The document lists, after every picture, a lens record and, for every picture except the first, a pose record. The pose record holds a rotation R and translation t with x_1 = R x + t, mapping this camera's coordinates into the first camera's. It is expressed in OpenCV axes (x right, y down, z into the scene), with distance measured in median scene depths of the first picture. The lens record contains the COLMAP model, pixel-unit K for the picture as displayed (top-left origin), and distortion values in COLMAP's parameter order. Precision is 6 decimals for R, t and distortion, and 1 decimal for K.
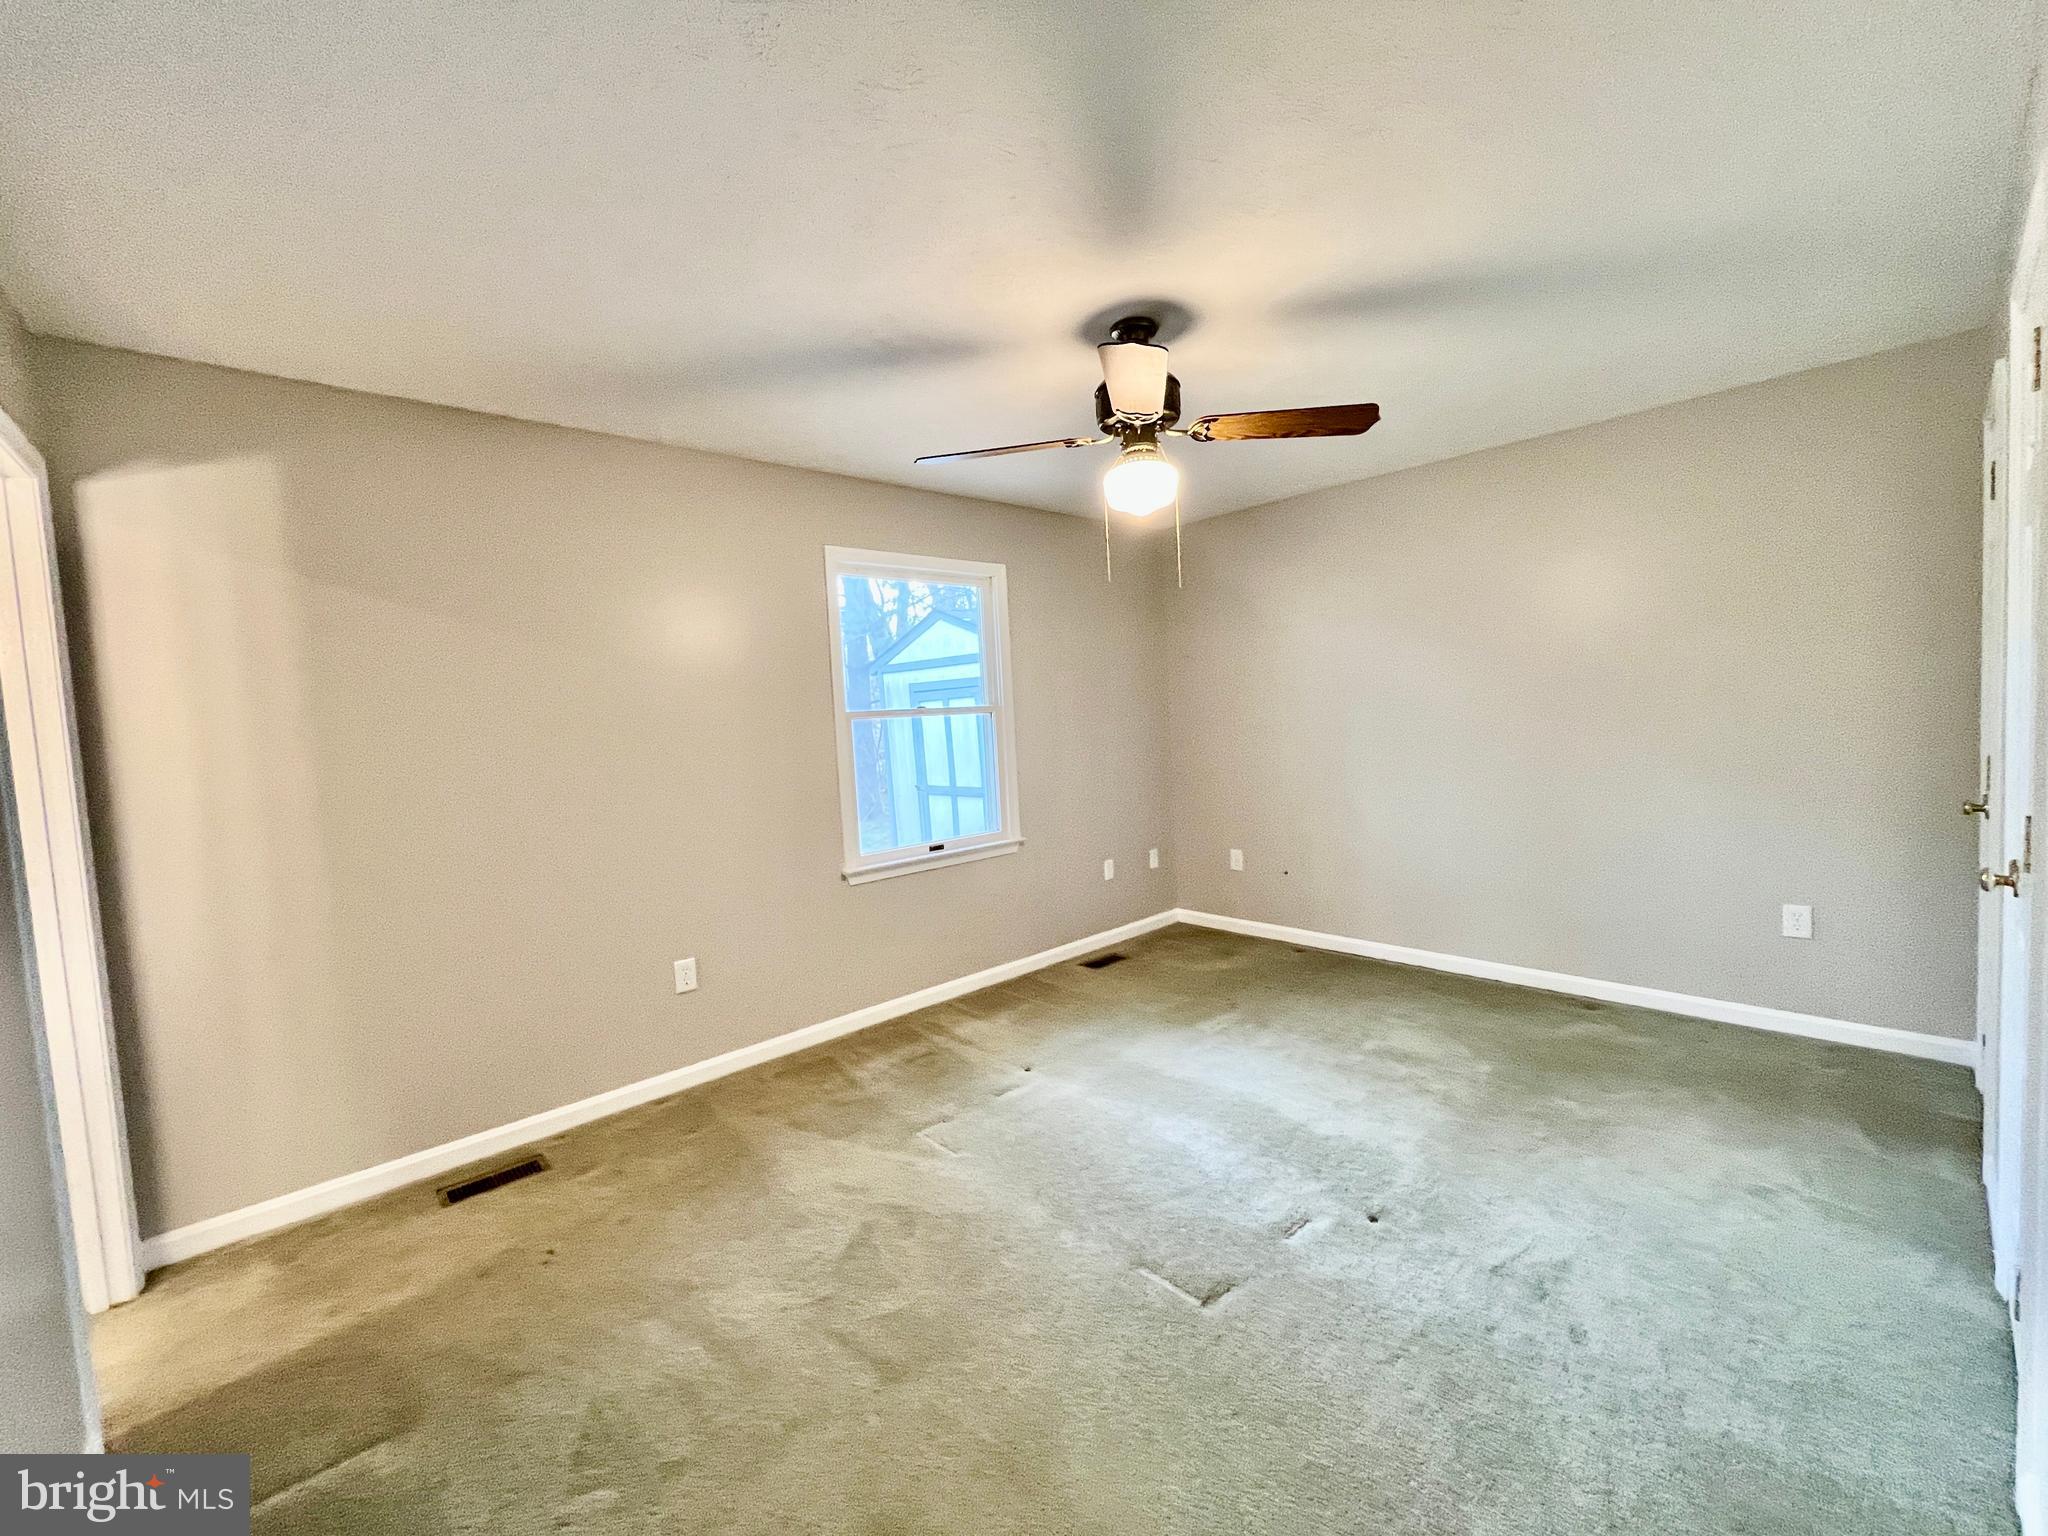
lens RADIAL K [[829.9, 0, 1021.0], [0, 829.9, 765.2], [0, 0, 1]] dist [0.000583, 0.000161]
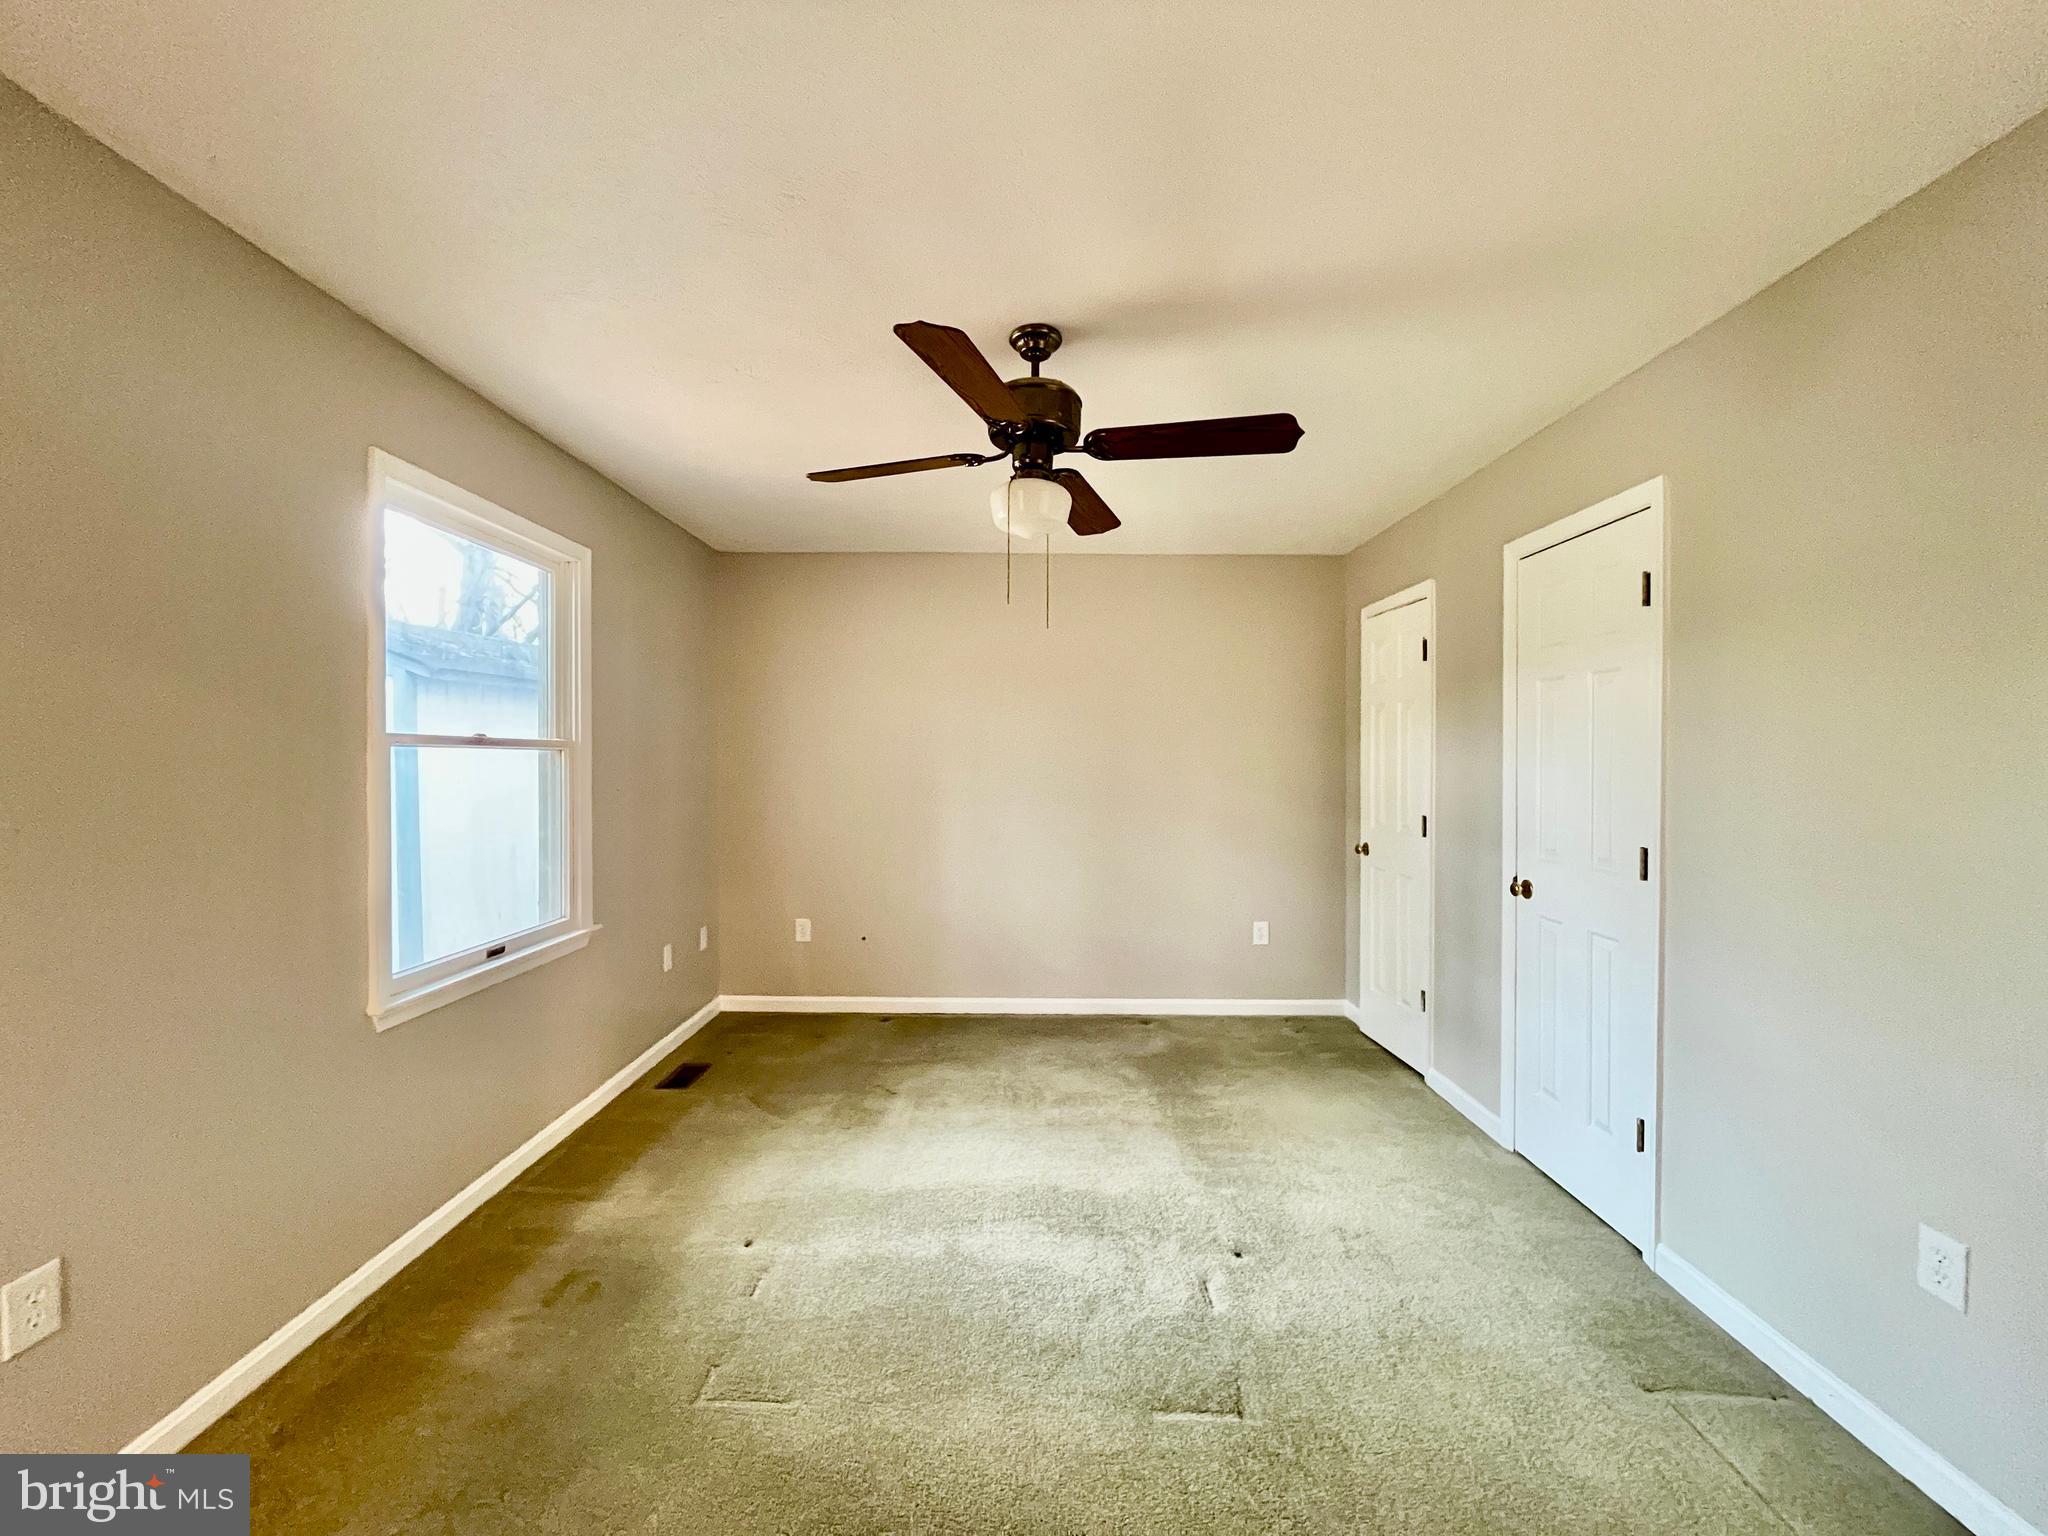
lens RADIAL K [[829.9, 0, 1021.0], [0, 829.9, 765.2], [0, 0, 1]] dist [0.000583, 0.000161]
pose [[0.679657, 0.052740, 0.731632, -0.335917], [0.004085, 0.997124, -0.075673, 0.005791], [-0.733519, 0.054420, 0.677487, 0.274204]]
